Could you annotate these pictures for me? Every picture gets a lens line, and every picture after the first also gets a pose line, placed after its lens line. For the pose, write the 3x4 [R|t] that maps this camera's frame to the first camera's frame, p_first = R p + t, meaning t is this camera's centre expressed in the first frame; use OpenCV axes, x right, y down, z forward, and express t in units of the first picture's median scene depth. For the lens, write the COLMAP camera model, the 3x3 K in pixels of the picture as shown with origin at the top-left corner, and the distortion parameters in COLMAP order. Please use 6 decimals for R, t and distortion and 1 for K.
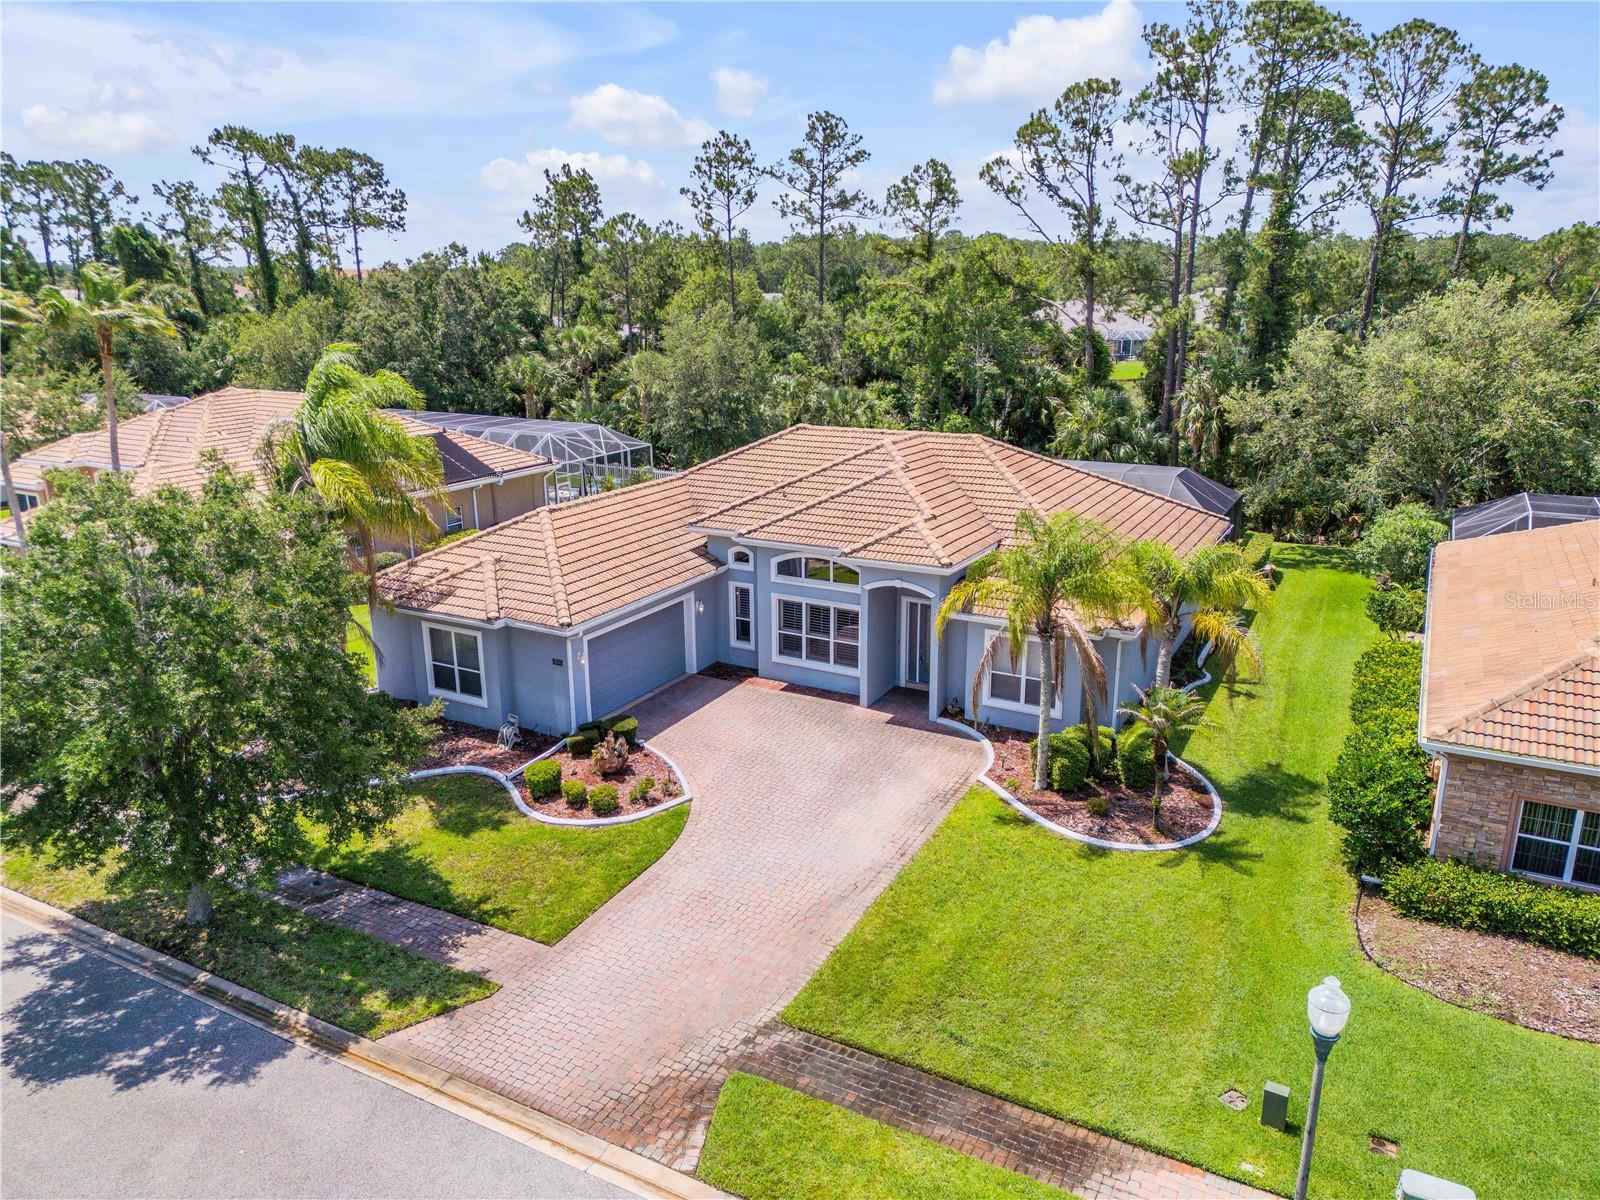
lens RADIAL K [[1119.9, 0, 800.0], [0, 1119.9, 600.0], [0, 0, 1]] dist [0.086027, -0.088201]
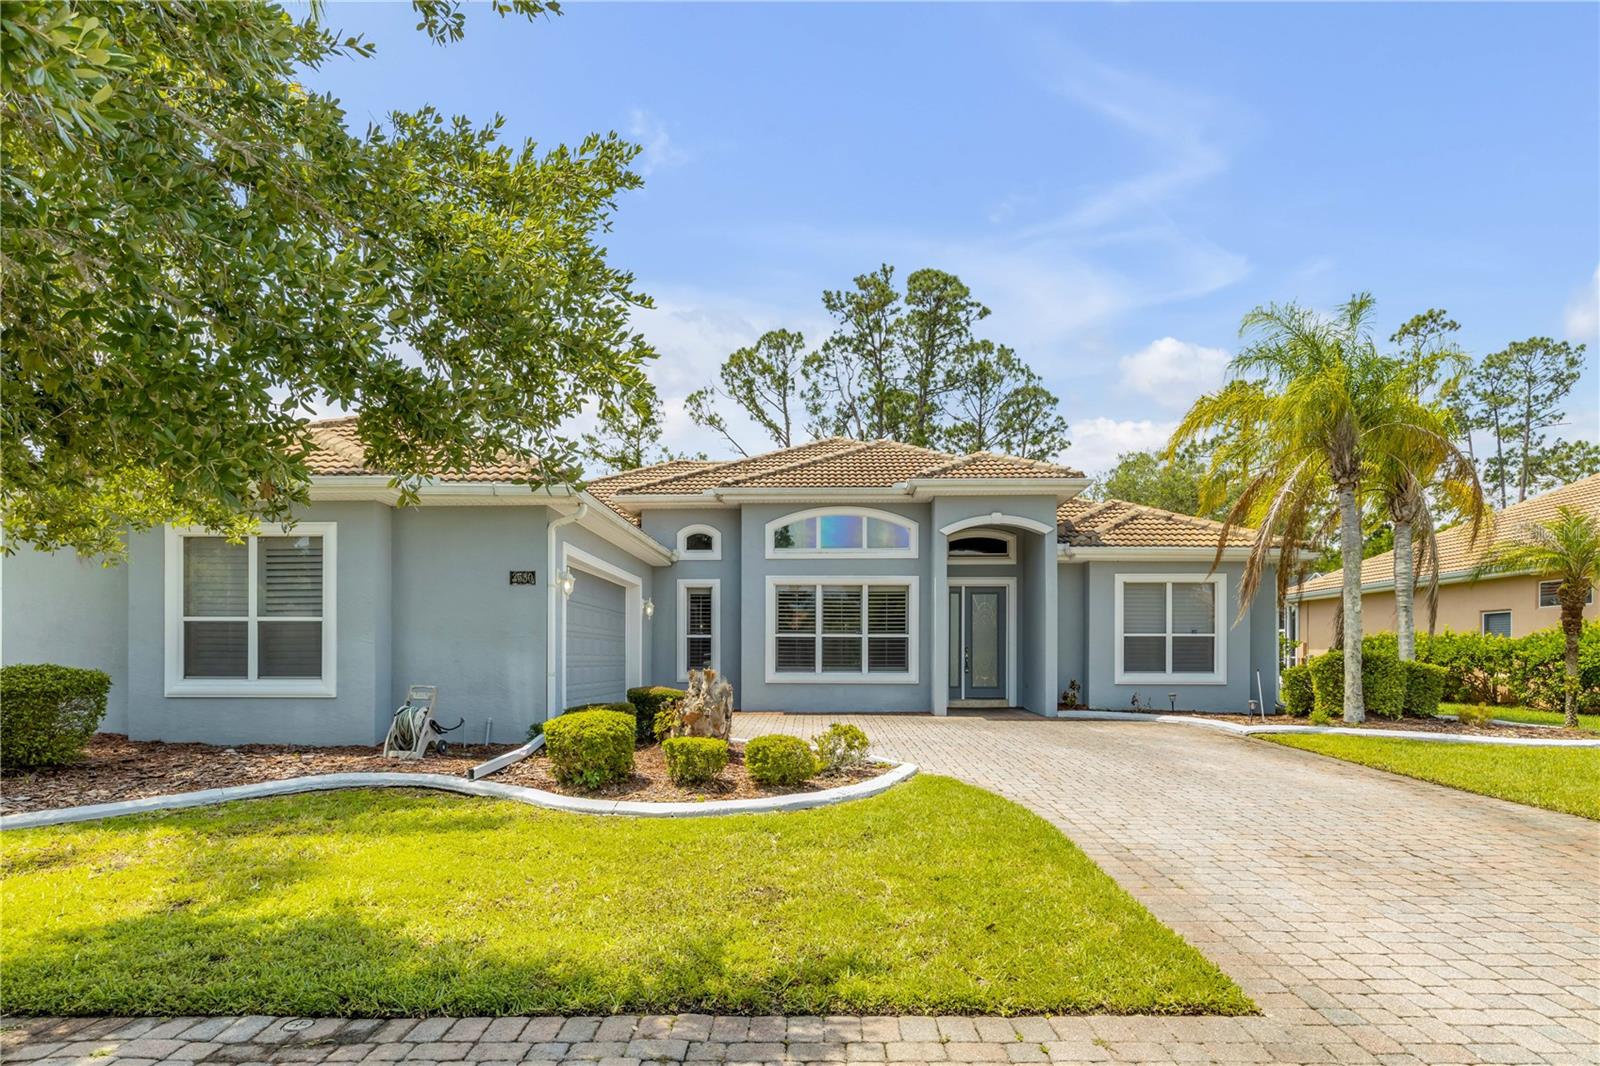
lens RADIAL K [[862.3, 0, 797.6], [0, 862.3, 642.0], [0, 0, 1]] dist [-0.002988, 0.001128]
pose [[0.888262, 0.015576, 0.459074, -0.270971], [0.120840, 0.956297, -0.266258, 0.189408], [-0.443158, 0.291981, 0.847560, 0.613663]]
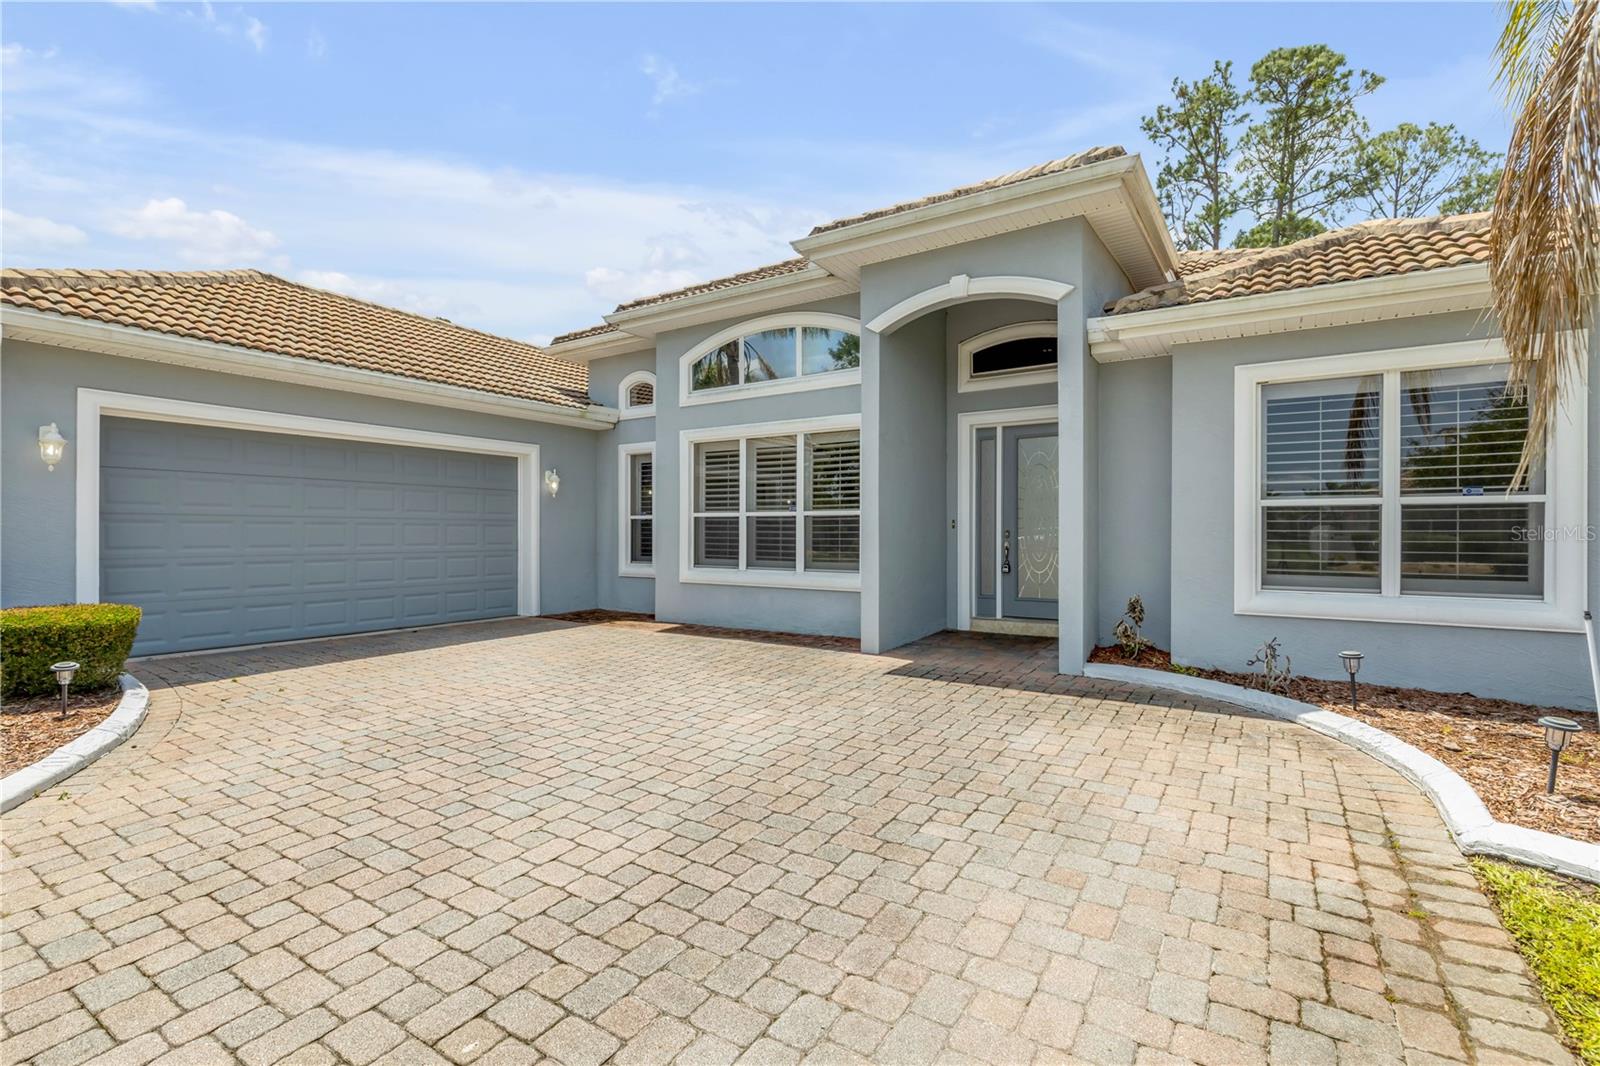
lens RADIAL K [[729.8, 0, 800.0], [0, 729.8, 533.0], [0, 0, 1]] dist [0.004478, 0.000656]
pose [[0.997671, 0.006163, -0.067928, 0.051444], [-0.024653, 0.961161, -0.274886, 0.131588], [0.063596, 0.275920, 0.959074, 0.782346]]
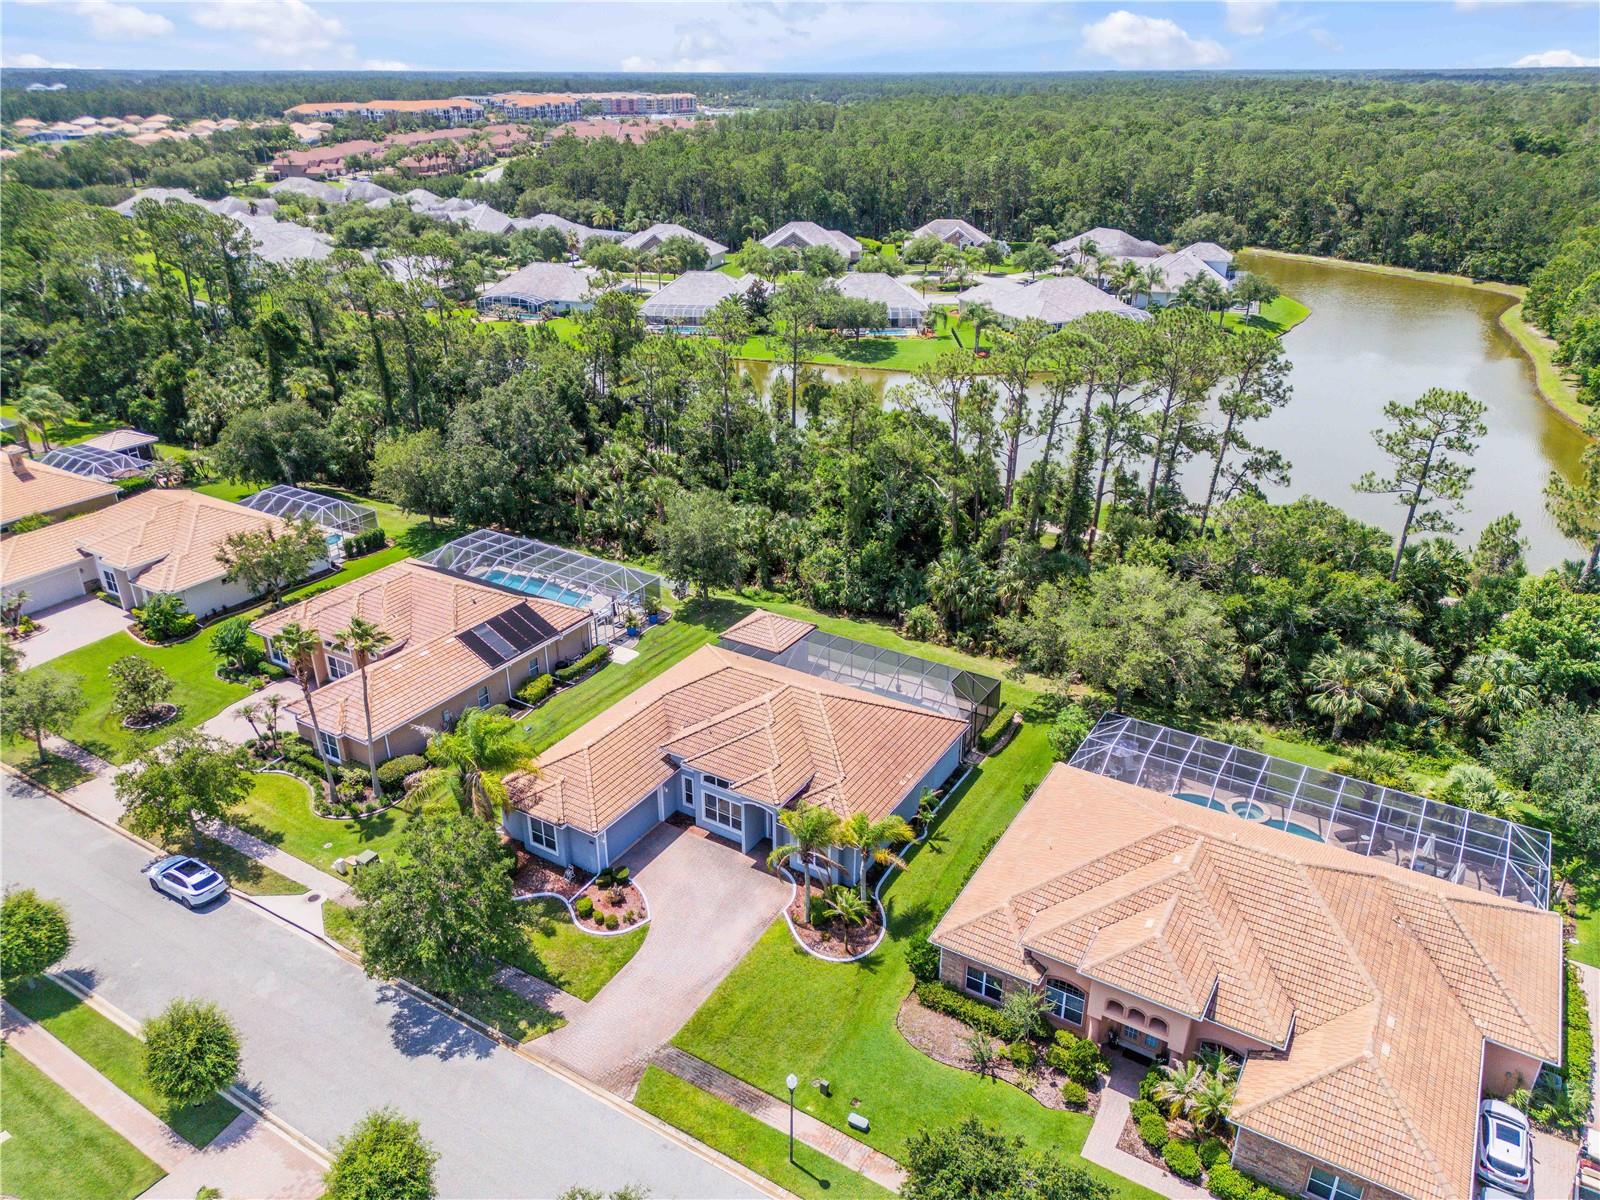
lens RADIAL K [[1119.9, 0, 800.0], [0, 1119.9, 600.0], [0, 0, 1]] dist [0.086027, -0.088201]
pose [[0.998759, 0.027514, -0.041522, 0.239172], [-0.020546, 0.986942, 0.159759, -0.708981], [0.045375, -0.158707, 0.986282, -0.952113]]
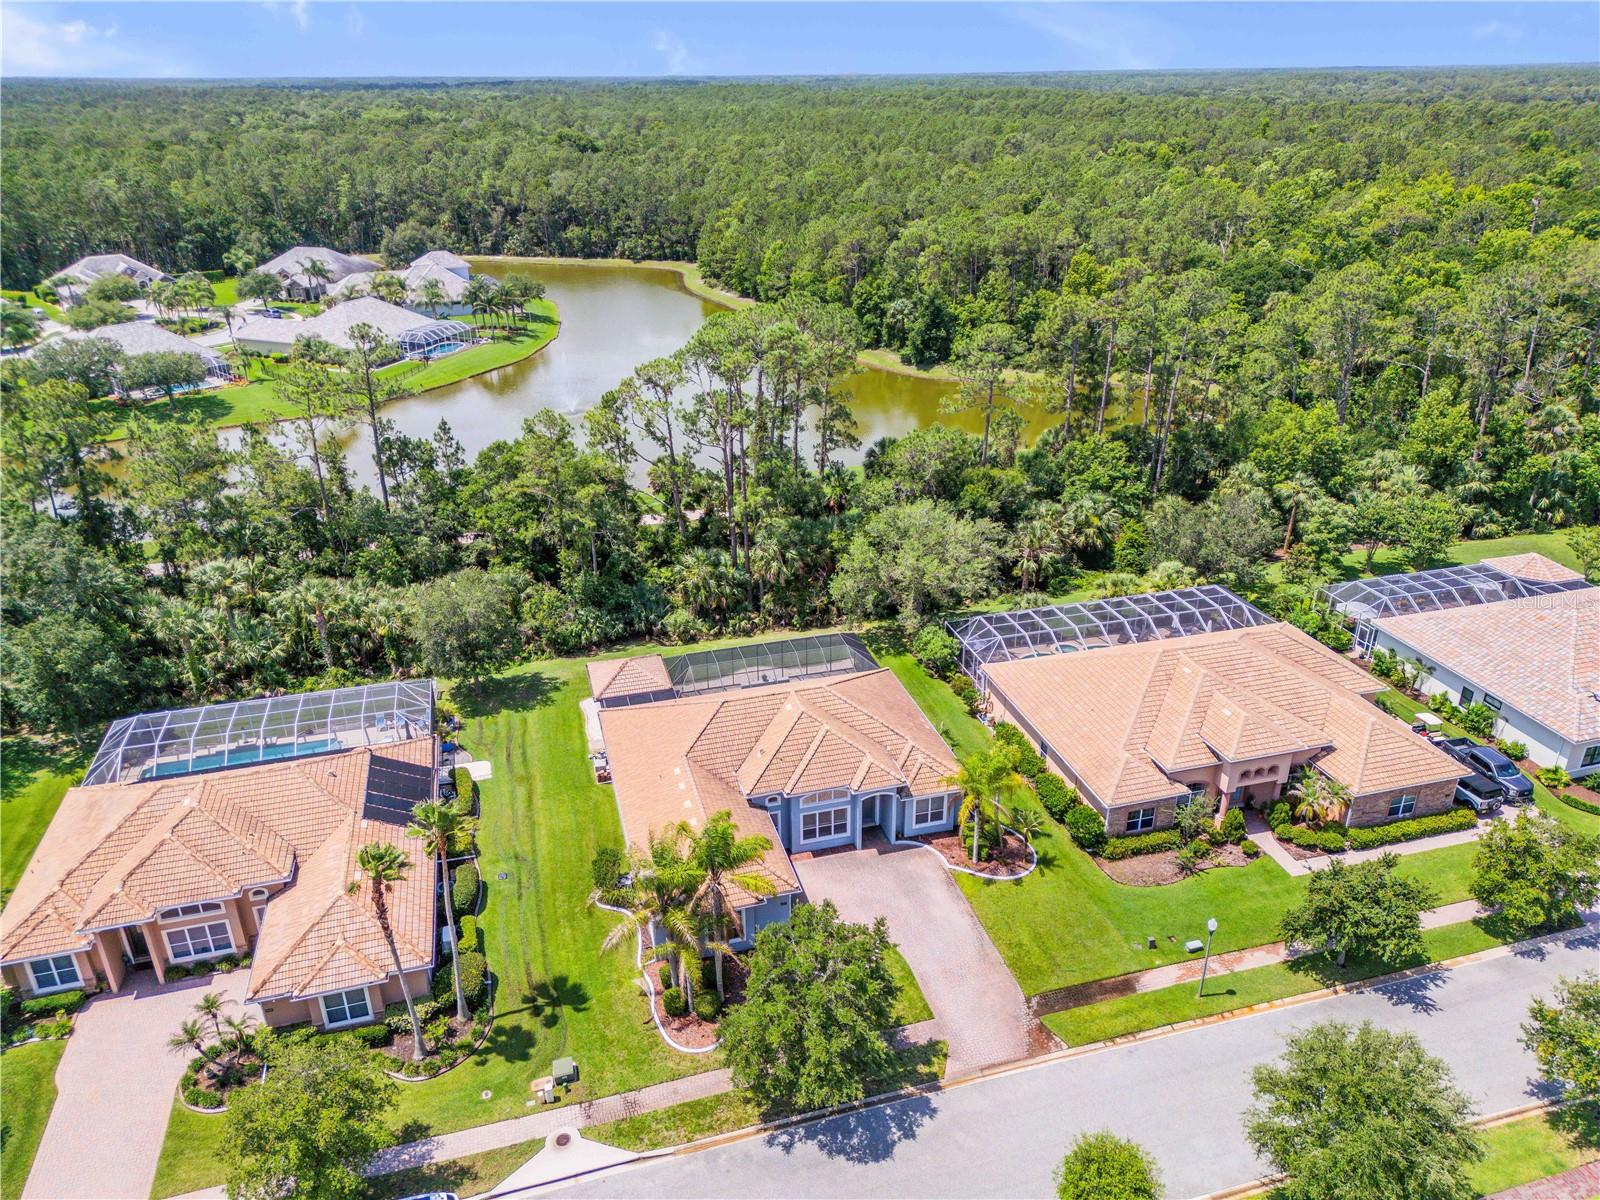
lens RADIAL K [[1119.9, 0, 800.0], [0, 1119.9, 600.0], [0, 0, 1]] dist [0.086027, -0.088201]
pose [[0.713453, -0.293444, 0.636298, -1.265125], [0.194164, 0.955319, 0.222859, -0.869381], [-0.673264, -0.035453, 0.738552, -0.464825]]
